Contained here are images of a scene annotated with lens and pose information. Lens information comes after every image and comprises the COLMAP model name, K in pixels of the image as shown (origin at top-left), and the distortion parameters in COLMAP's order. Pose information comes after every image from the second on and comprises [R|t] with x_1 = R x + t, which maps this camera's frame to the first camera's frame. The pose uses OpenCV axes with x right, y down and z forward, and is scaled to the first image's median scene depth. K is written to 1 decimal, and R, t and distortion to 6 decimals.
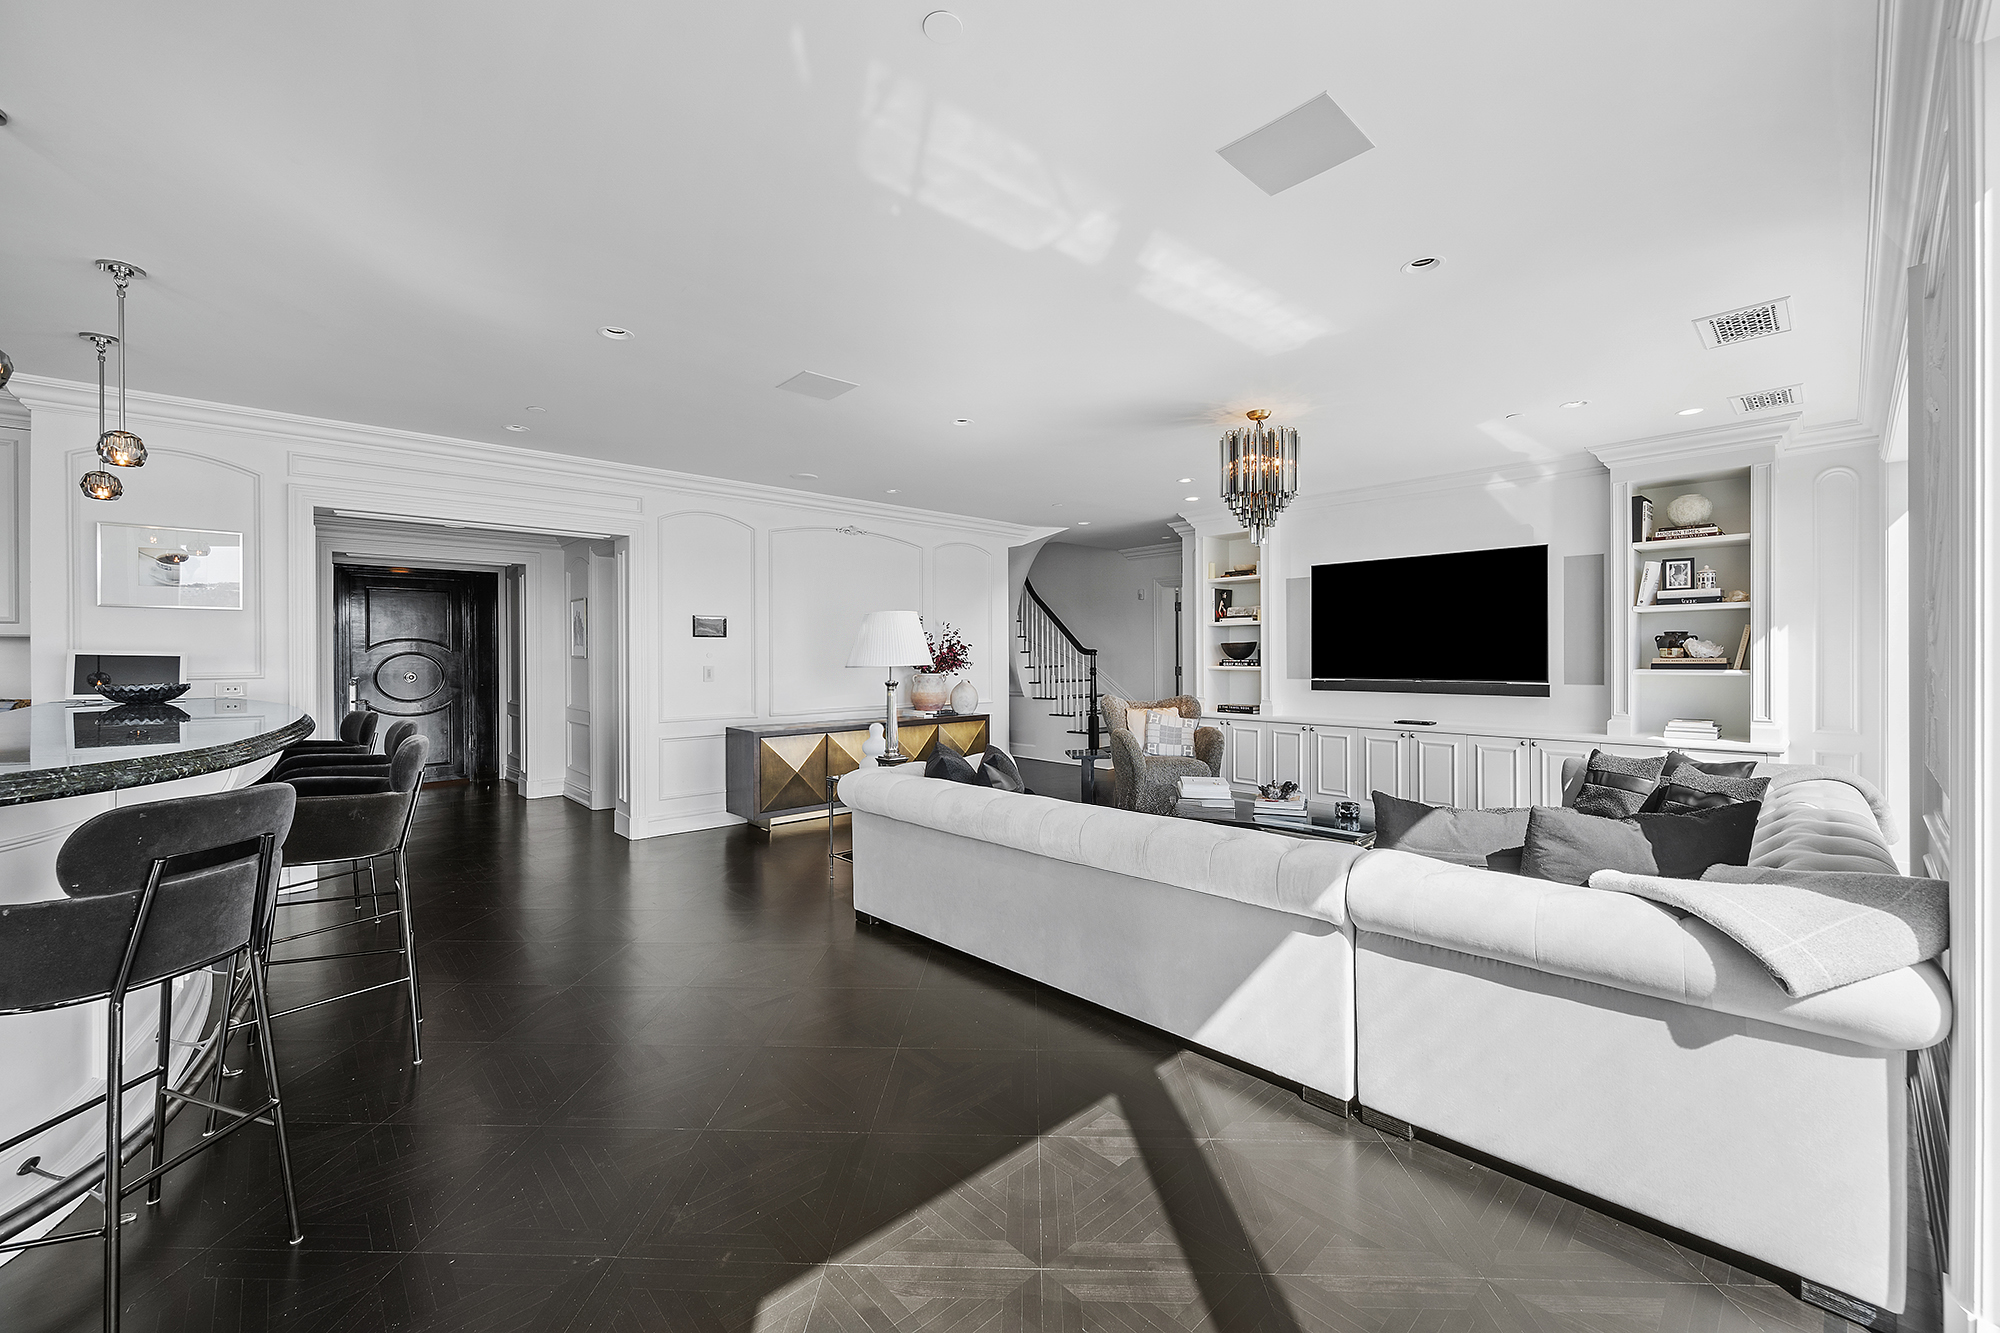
lens RADIAL K [[779.4, 0, 993.3], [0, 779.4, 653.0], [0, 0, 1]] dist [-0.003293, -0.000094]
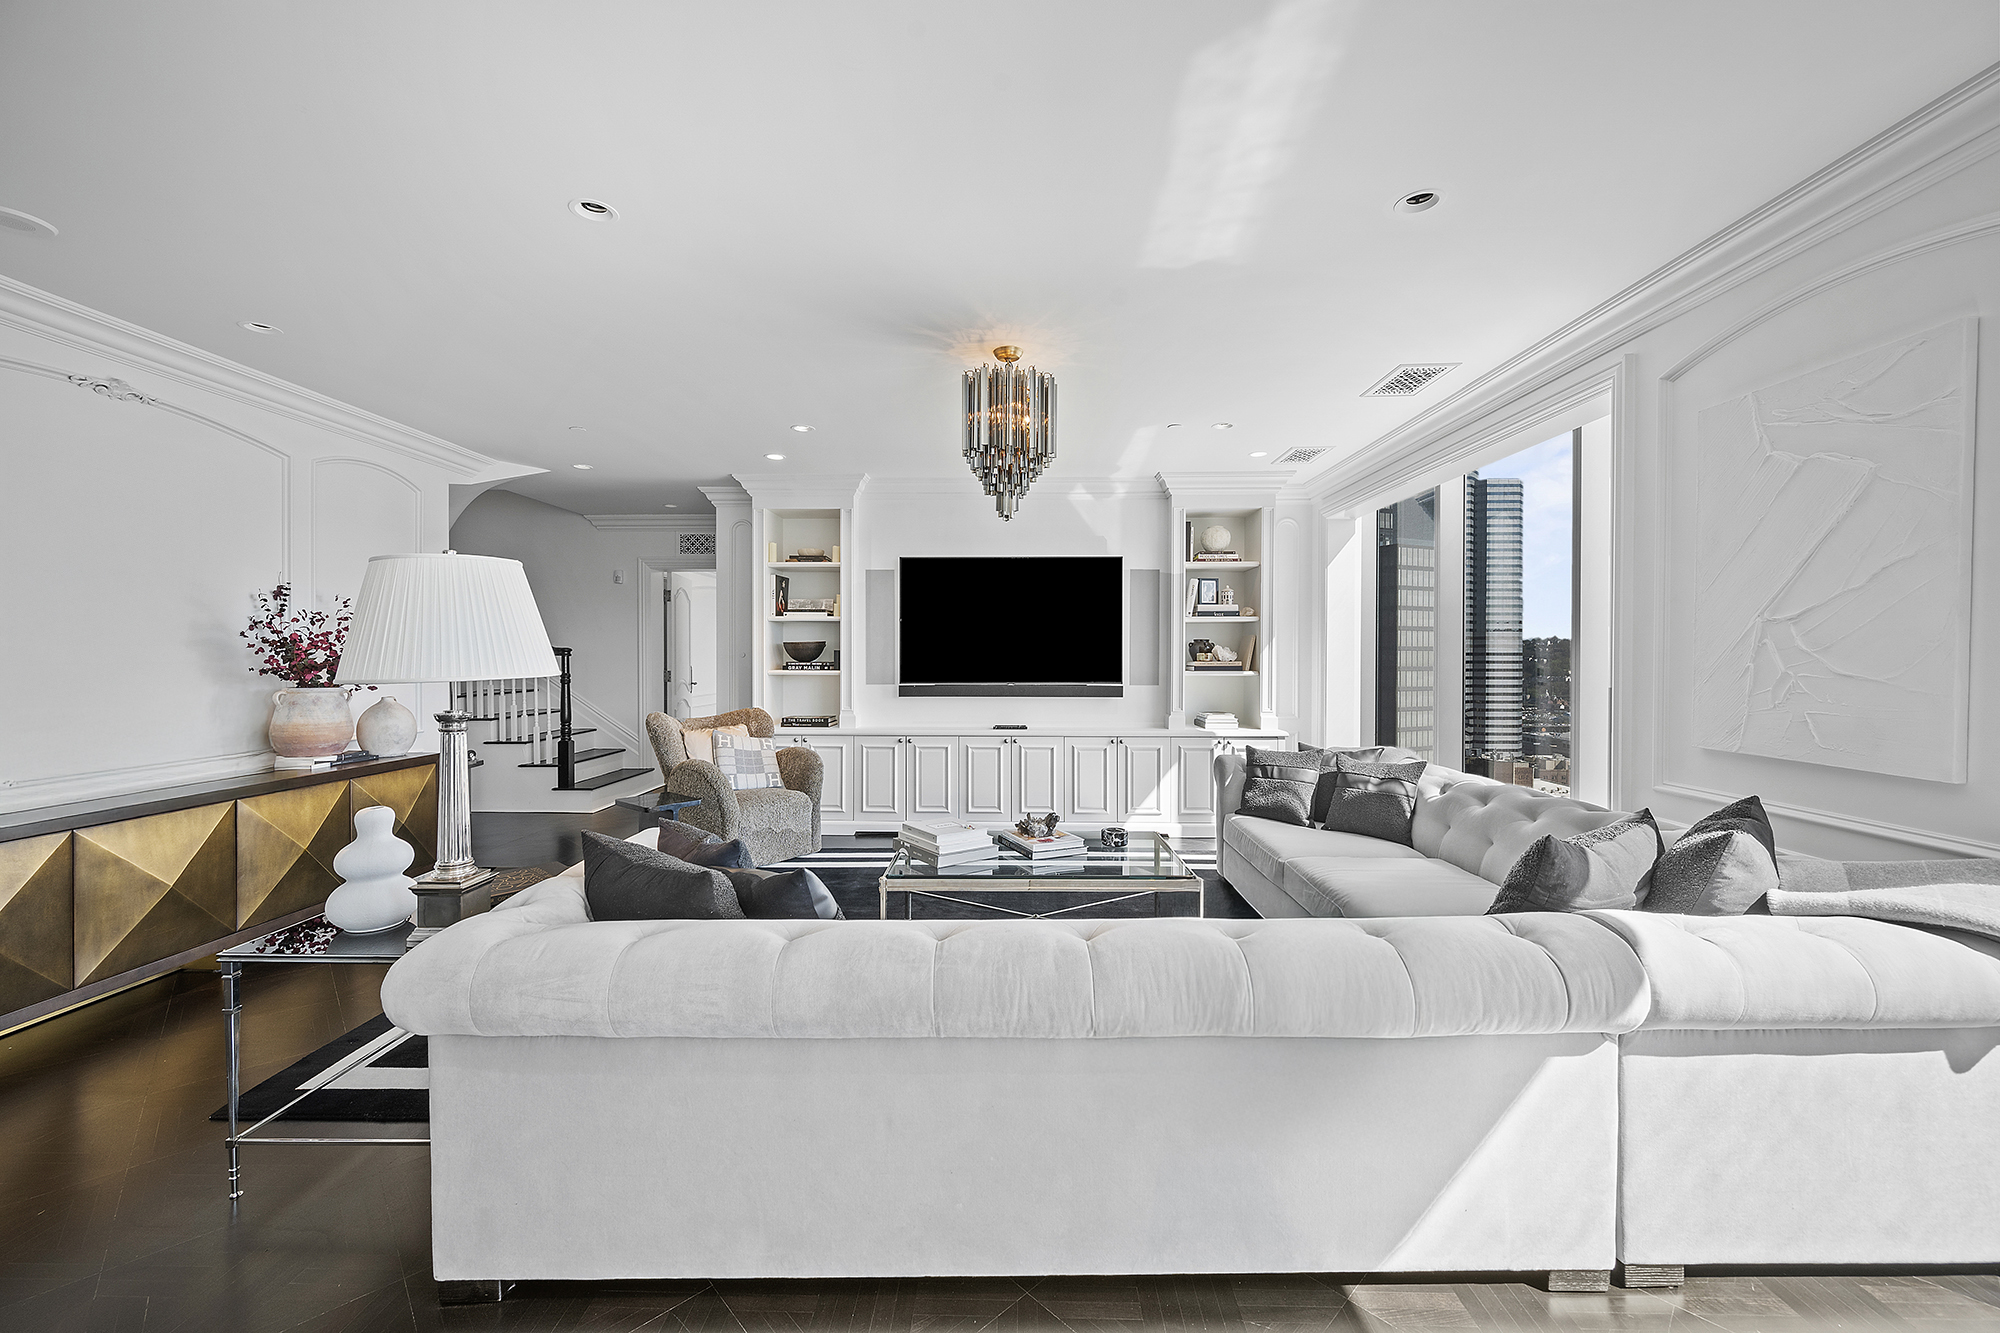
lens RADIAL K [[779.4, 0, 991.8], [0, 779.4, 662.5], [0, 0, 1]] dist [-0.003293, -0.000094]
pose [[0.694597, -0.000673, 0.719399, -0.190224], [-0.007033, 0.999945, 0.007727, 0.001162], [-0.719365, -0.010427, 0.694554, 0.365475]]
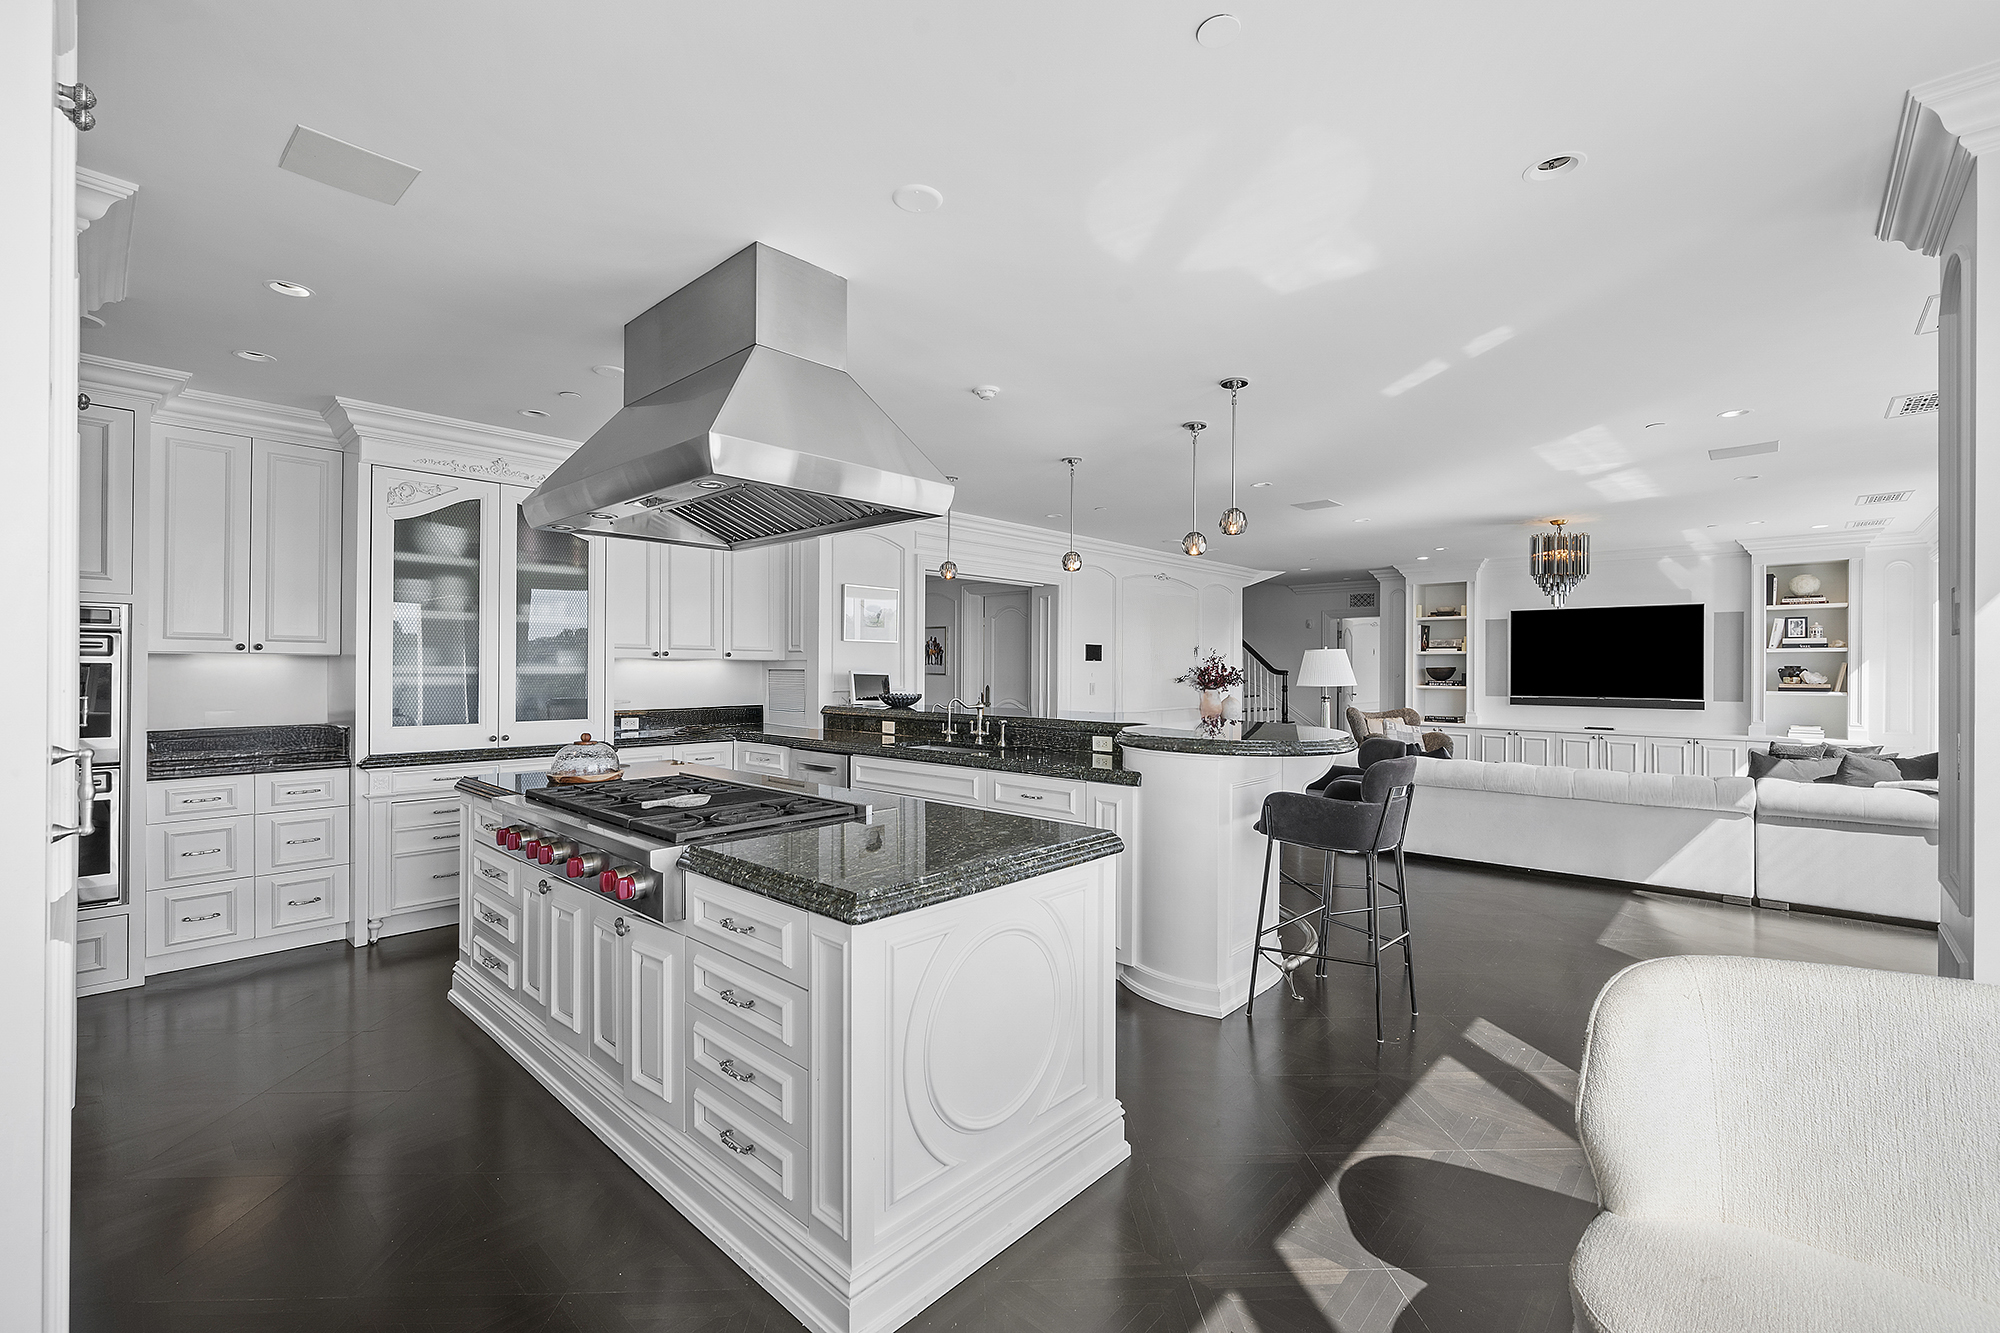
lens RADIAL K [[840.9, 0, 996.9], [0, 840.9, 665.6], [0, 0, 1]] dist [-0.003500, 0.000874]
pose [[0.996685, 0.009745, 0.080775, -0.696956], [-0.009741, 0.999952, -0.000448, -0.011389], [-0.080775, -0.000341, 0.996732, -0.430417]]
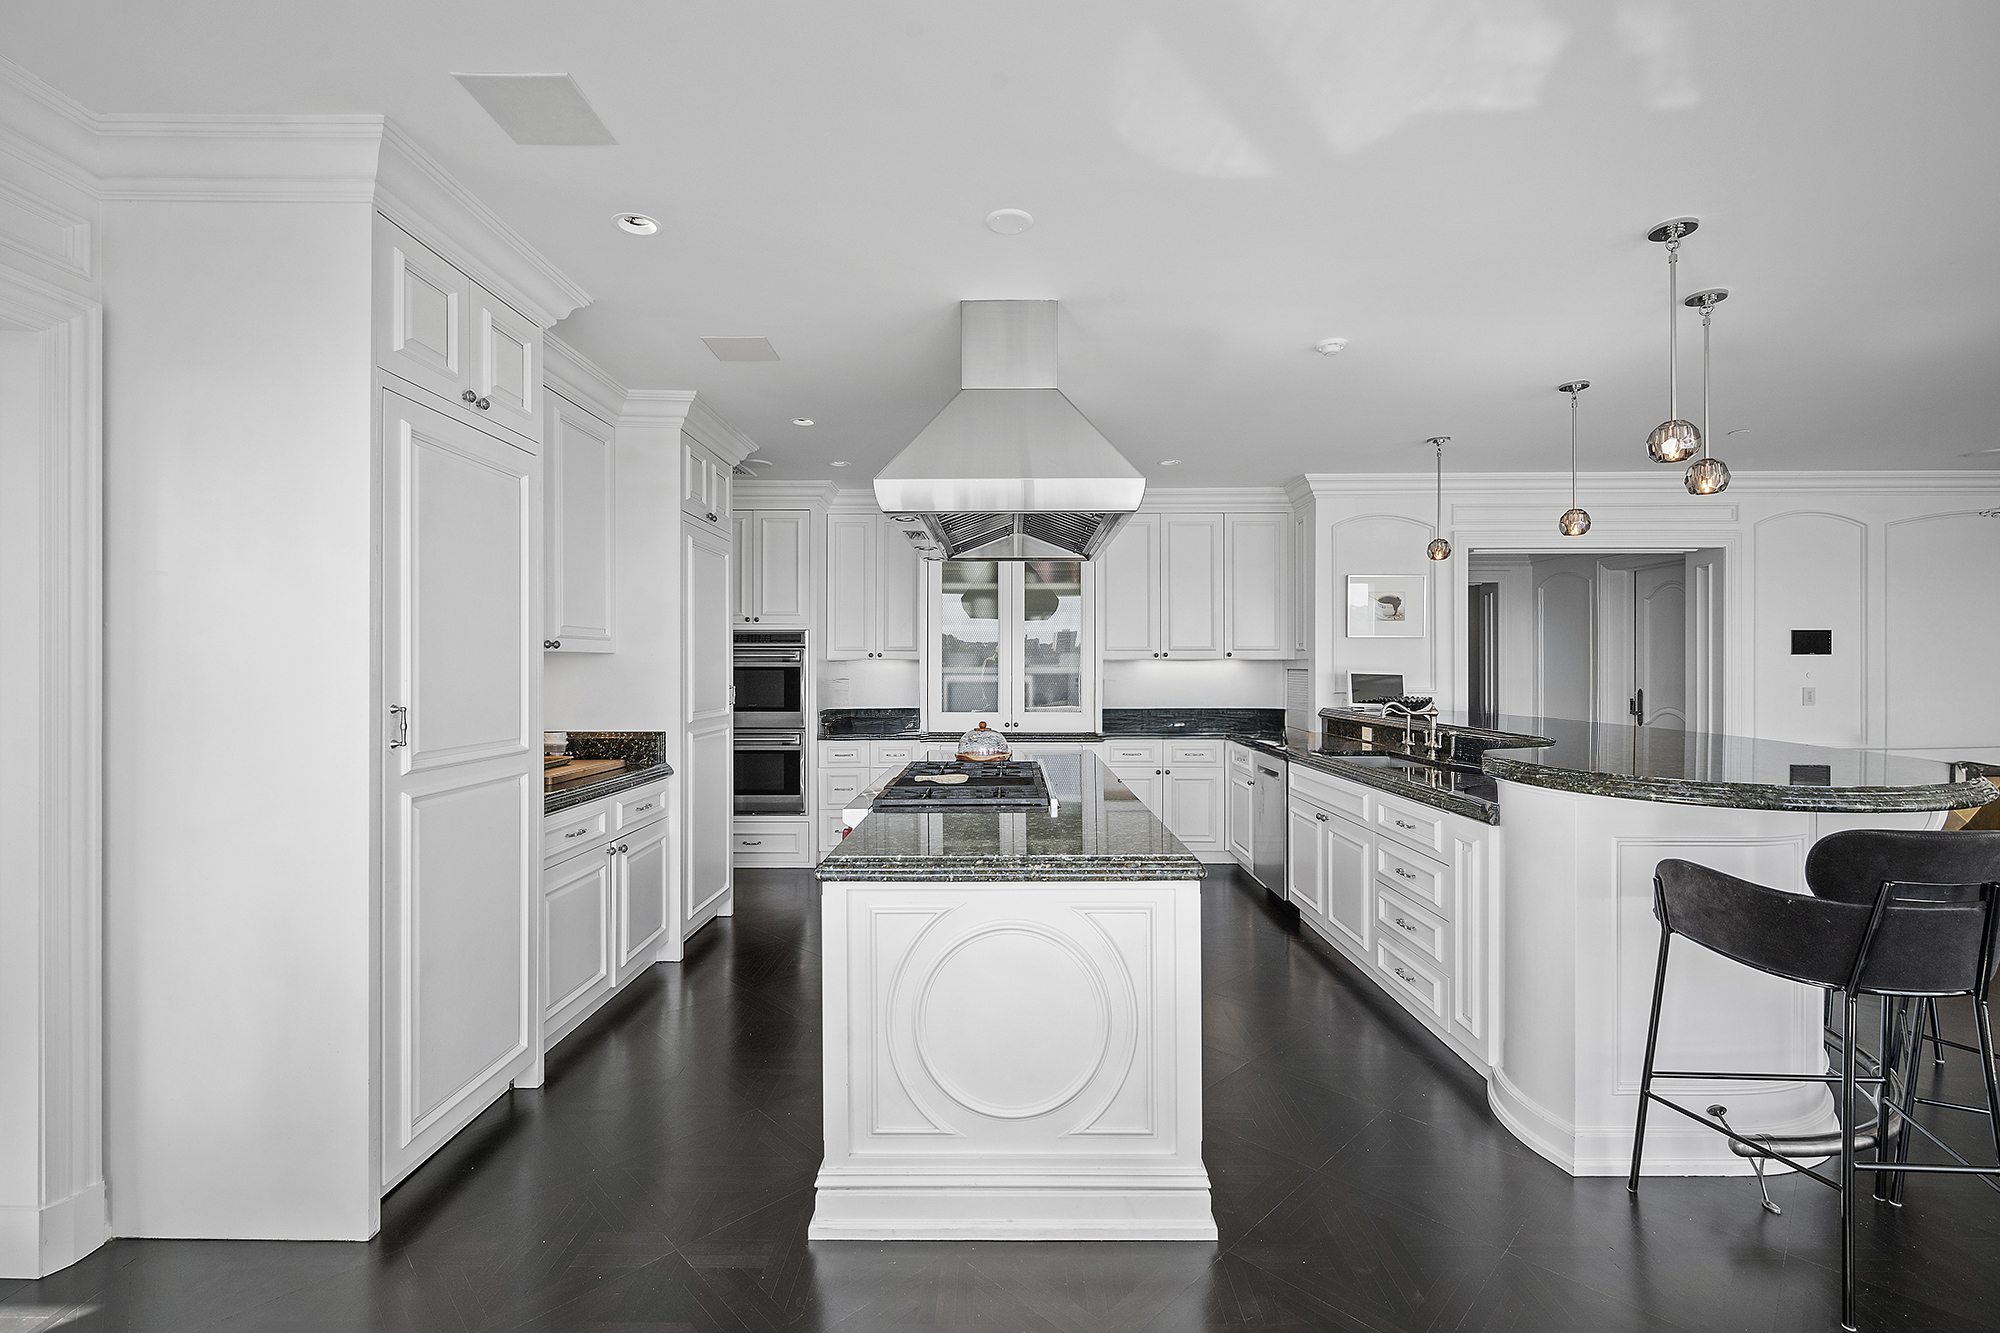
lens RADIAL K [[840.9, 0, 983.2], [0, 840.9, 671.5], [0, 0, 1]] dist [-0.003500, 0.000874]
pose [[0.729611, 0.008614, -0.683808, -0.430362], [-0.000543, 0.999928, 0.012017, -0.013538], [0.683862, -0.008397, 0.729563, -0.346429]]
